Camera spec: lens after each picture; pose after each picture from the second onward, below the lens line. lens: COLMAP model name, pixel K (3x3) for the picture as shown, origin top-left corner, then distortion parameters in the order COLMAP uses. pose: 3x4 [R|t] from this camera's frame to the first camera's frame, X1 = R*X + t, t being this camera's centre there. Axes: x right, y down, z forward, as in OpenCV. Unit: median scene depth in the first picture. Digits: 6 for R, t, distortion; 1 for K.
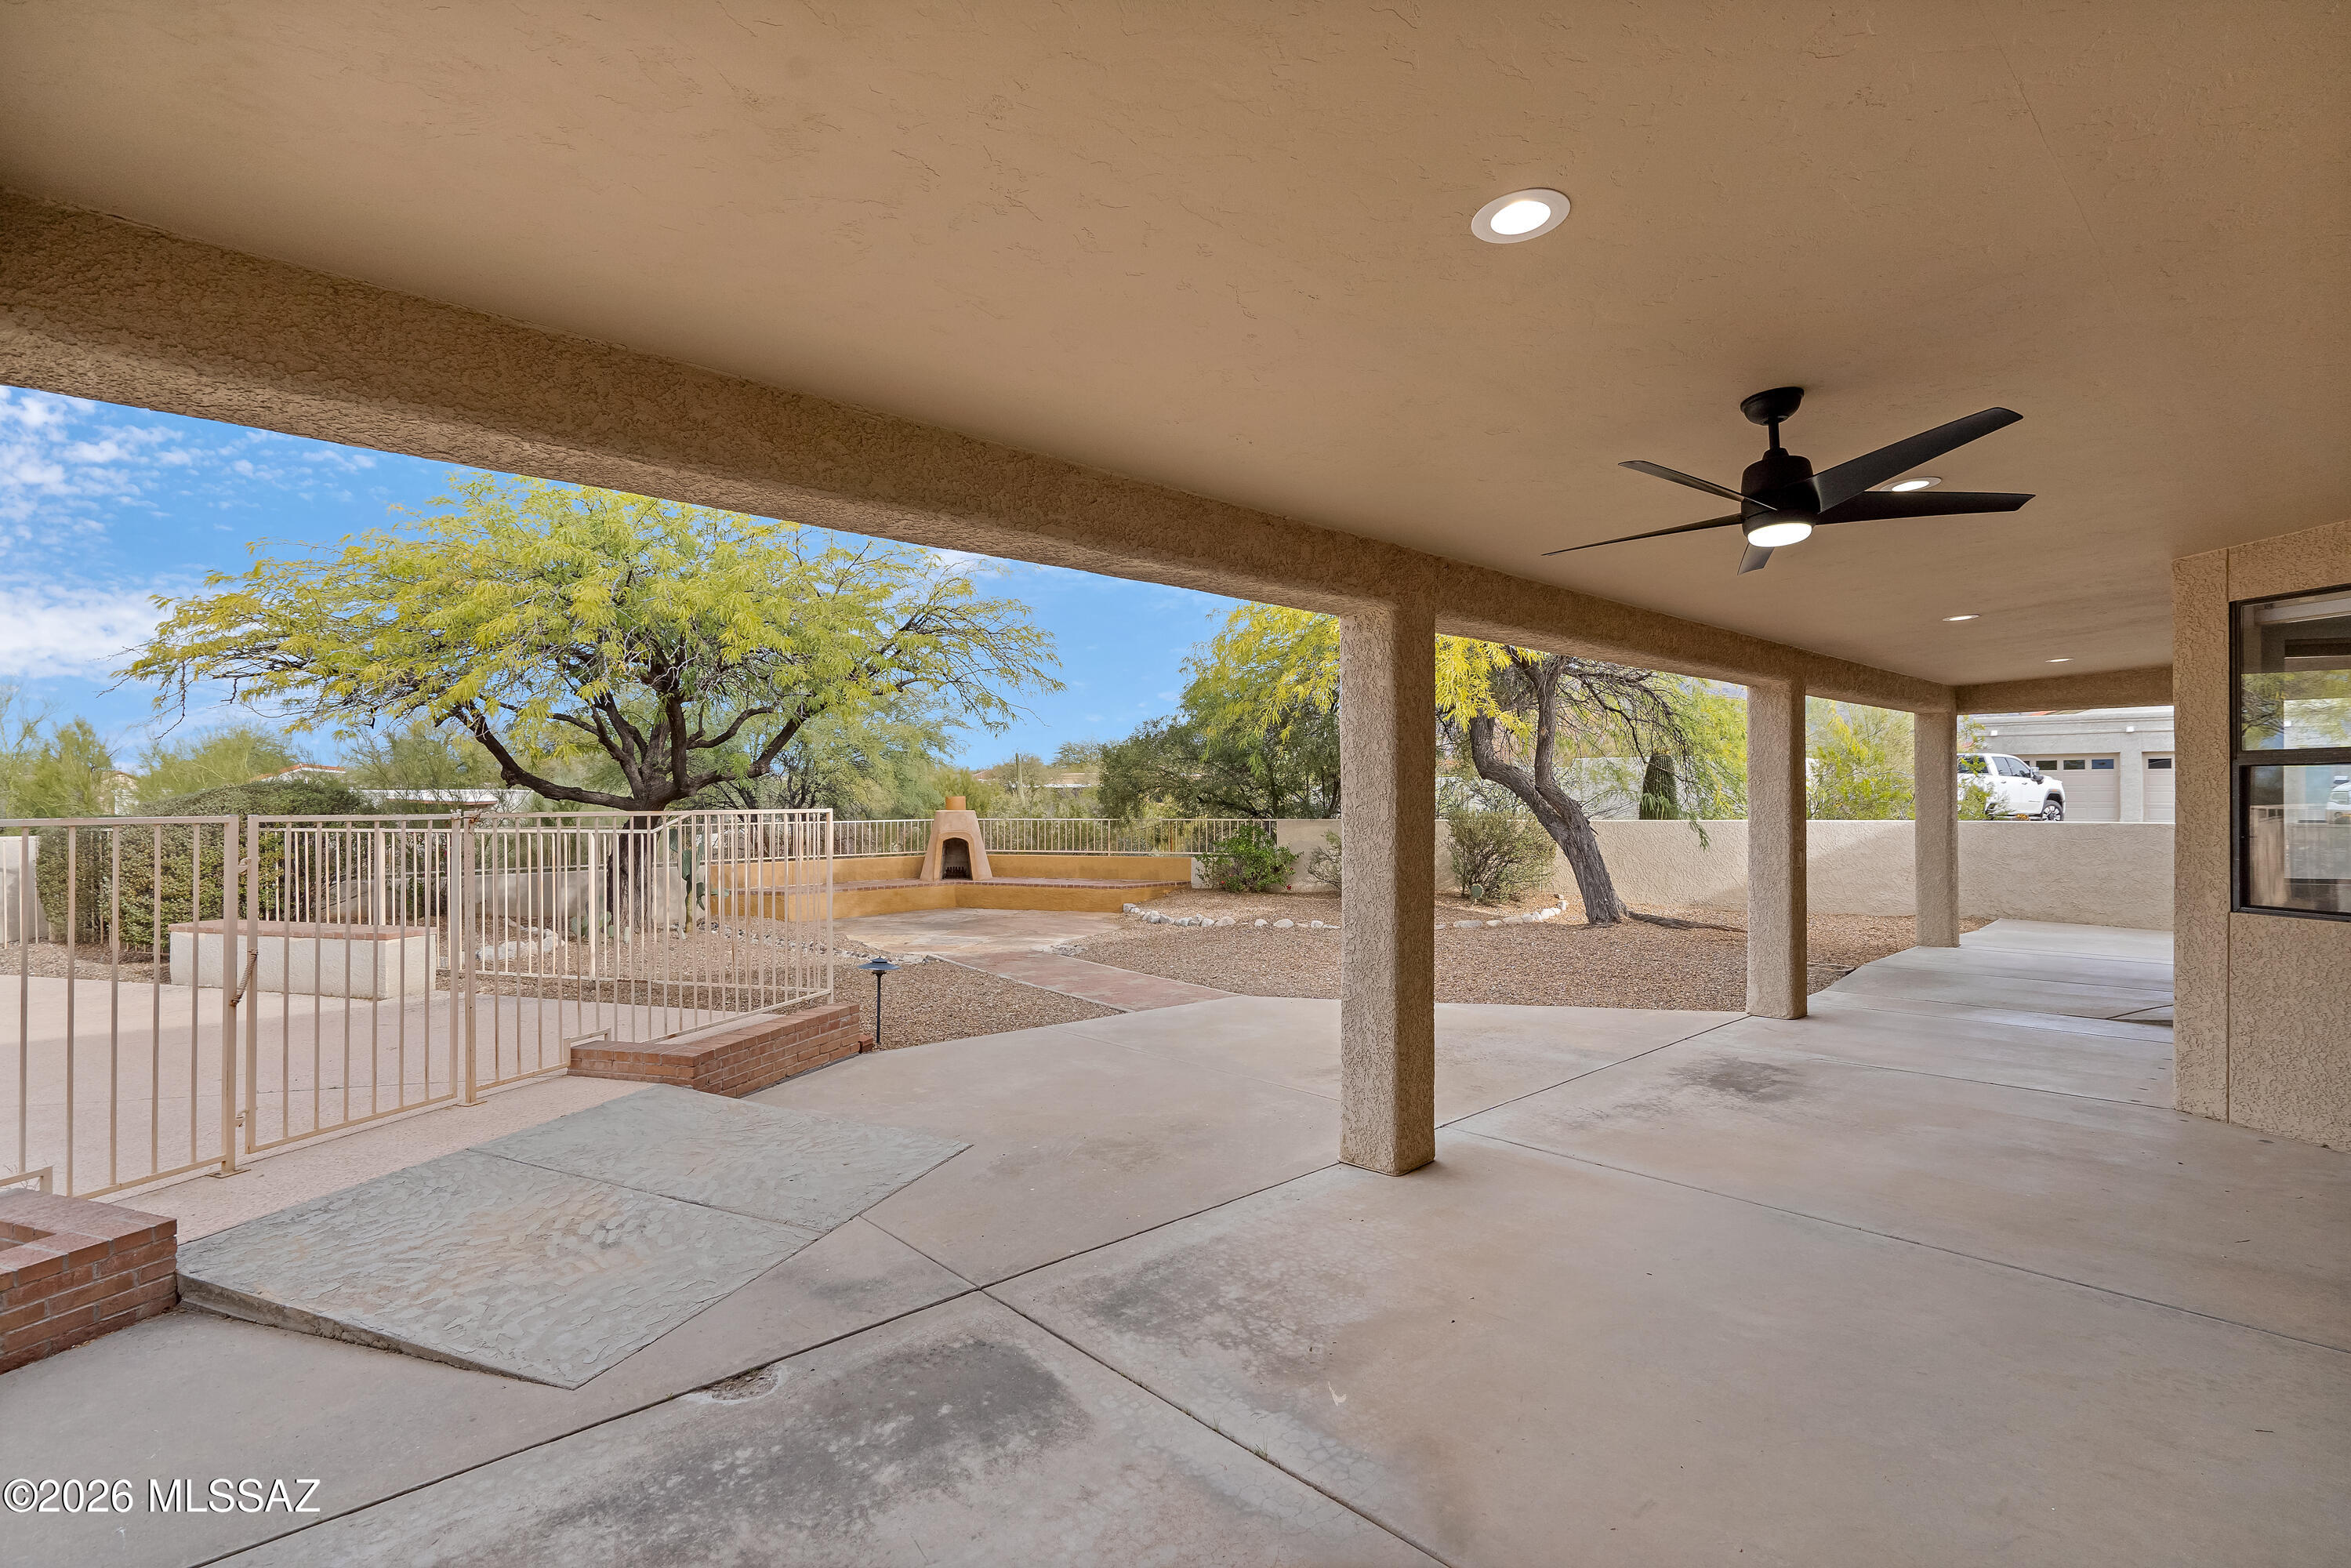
lens RADIAL K [[1075.8, 0, 1178.0], [0, 1075.8, 787.7], [0, 0, 1]] dist [0.000500, 0.000045]
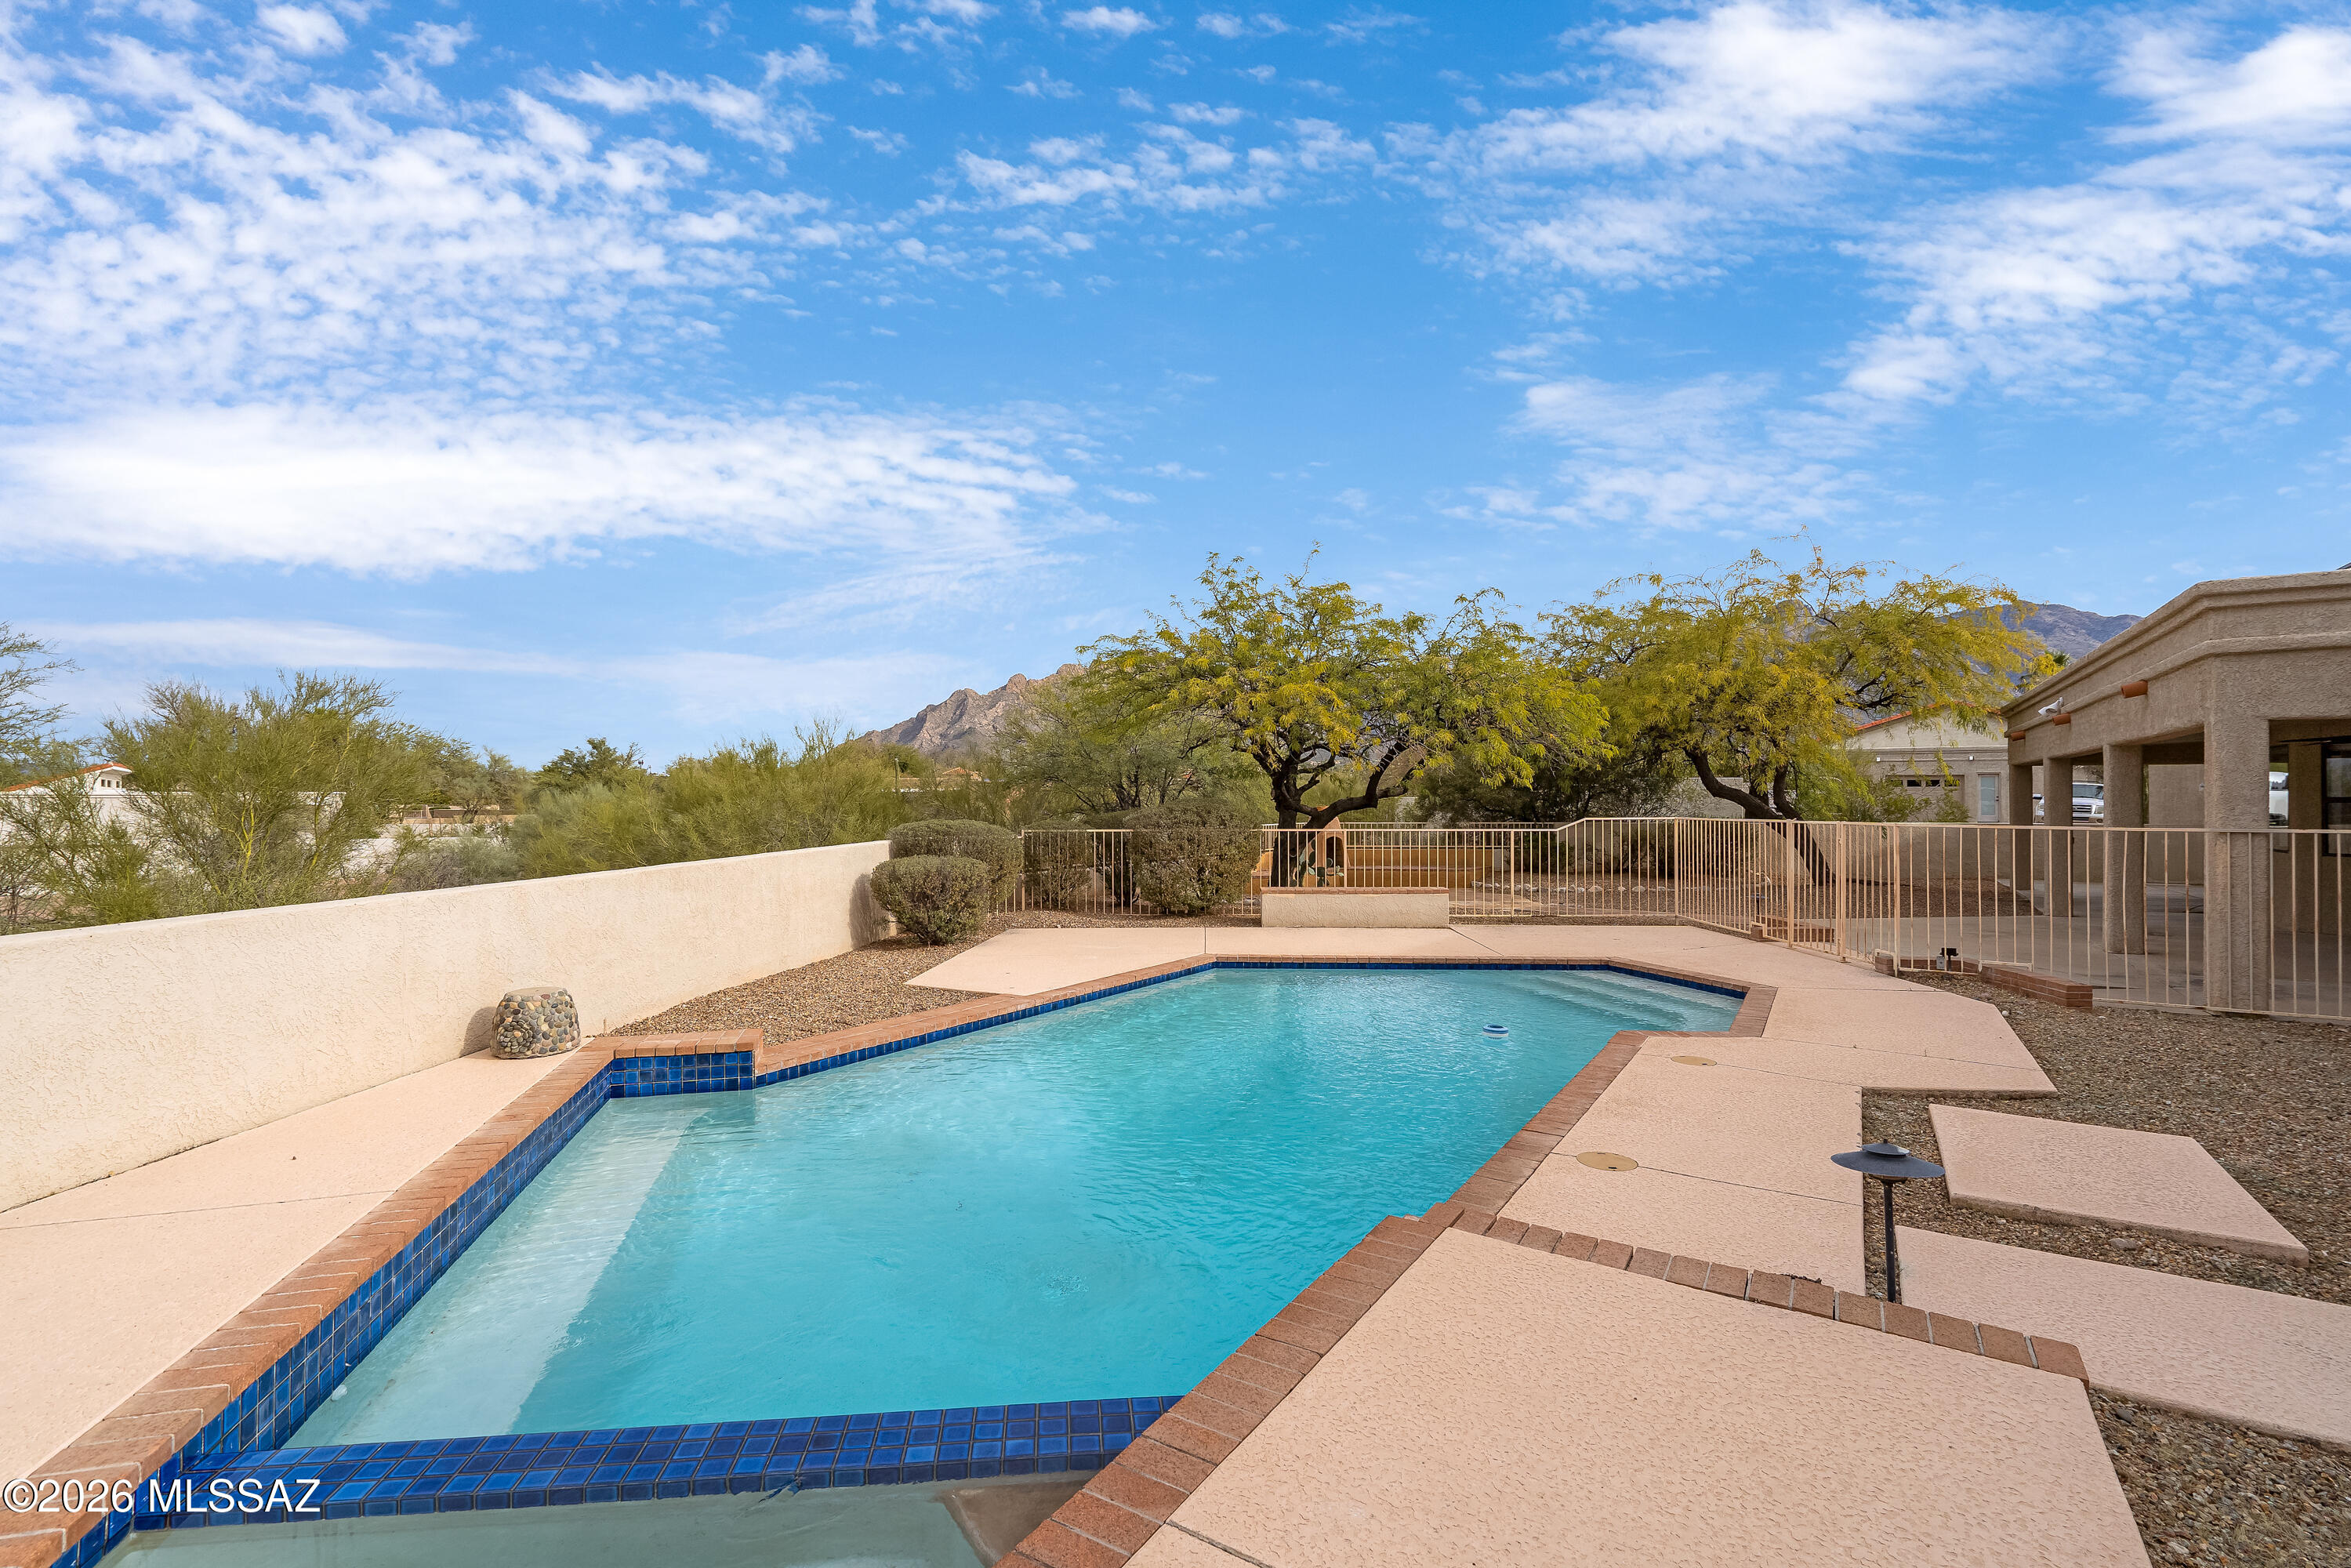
lens RADIAL K [[1075.8, 0, 1171.4], [0, 1075.8, 785.6], [0, 0, 1]] dist [0.000500, 0.000045]
pose [[0.999995, 0.002461, 0.001761, -0.693735], [-0.002457, 0.999994, -0.002284, 0.065448], [-0.001766, 0.002279, 0.999996, 0.275092]]
